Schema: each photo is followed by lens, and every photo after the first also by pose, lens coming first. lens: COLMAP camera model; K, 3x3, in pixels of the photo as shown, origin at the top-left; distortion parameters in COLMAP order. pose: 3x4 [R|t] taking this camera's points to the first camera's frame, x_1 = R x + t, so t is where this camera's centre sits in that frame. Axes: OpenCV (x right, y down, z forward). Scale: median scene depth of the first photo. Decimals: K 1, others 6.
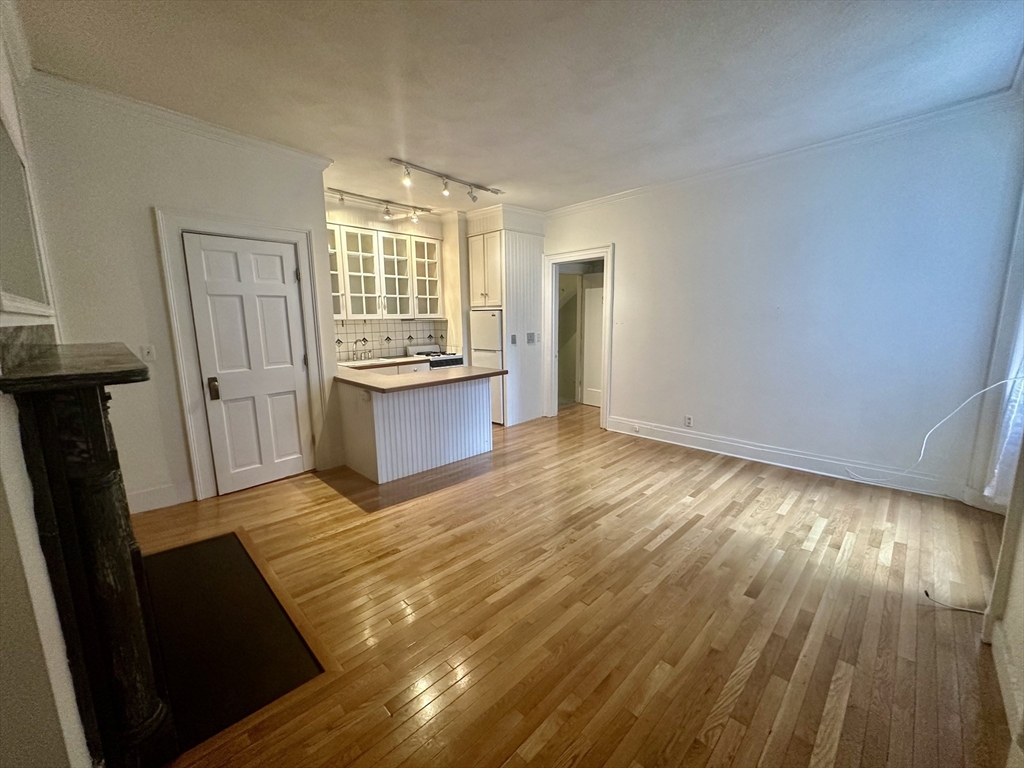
lens RADIAL K [[408.9, 0, 513.2], [0, 408.9, 384.5], [0, 0, 1]] dist [-0.002796, -0.000220]
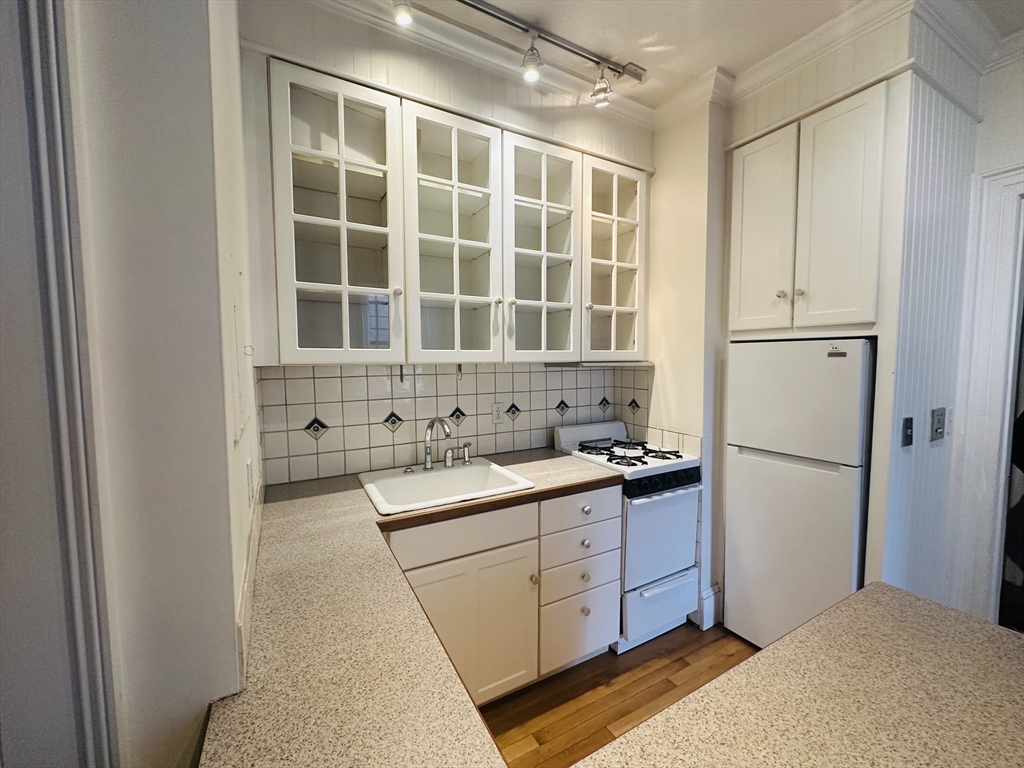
lens RADIAL K [[408.9, 0, 513.2], [0, 408.9, 384.5], [0, 0, 1]] dist [-0.002796, -0.000220]
pose [[0.960284, 0.024026, -0.277990, -0.202783], [-0.051770, 0.994329, -0.092898, -0.104343], [0.274181, 0.103600, 0.956081, 0.636449]]
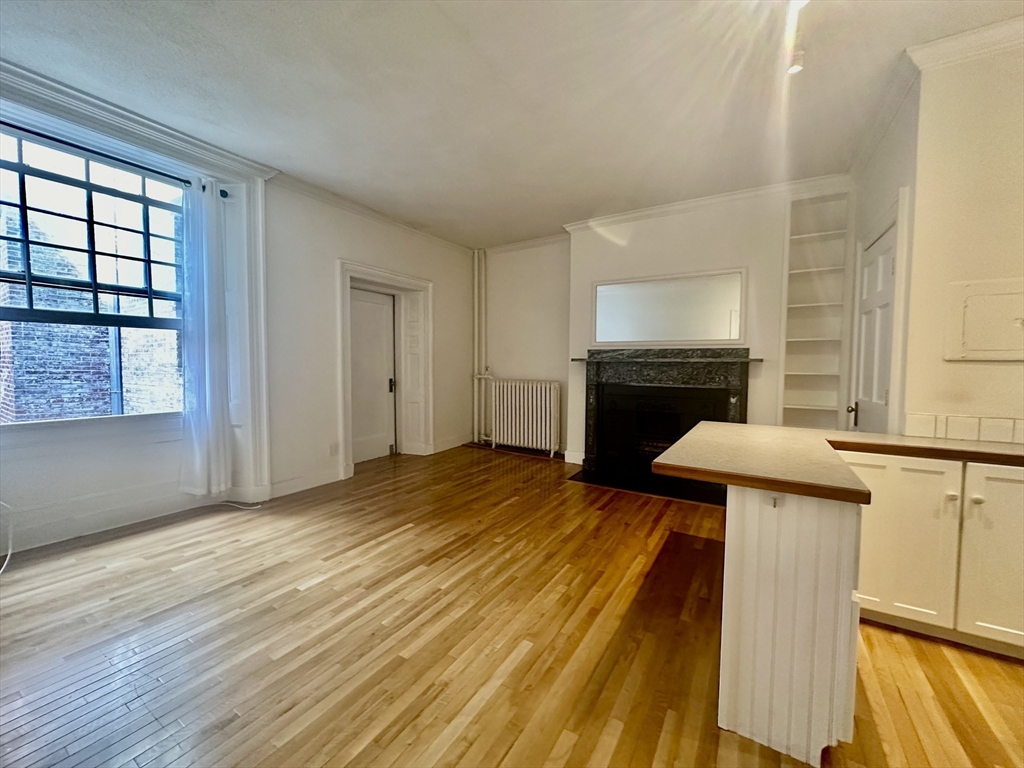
lens RADIAL K [[408.9, 0, 513.2], [0, 408.9, 384.5], [0, 0, 1]] dist [-0.002796, -0.000220]
pose [[-0.972799, 0.013717, -0.231245, 0.147268], [-0.036957, 0.976270, 0.213380, -0.136530], [0.228684, 0.216122, -0.949208, 1.028506]]
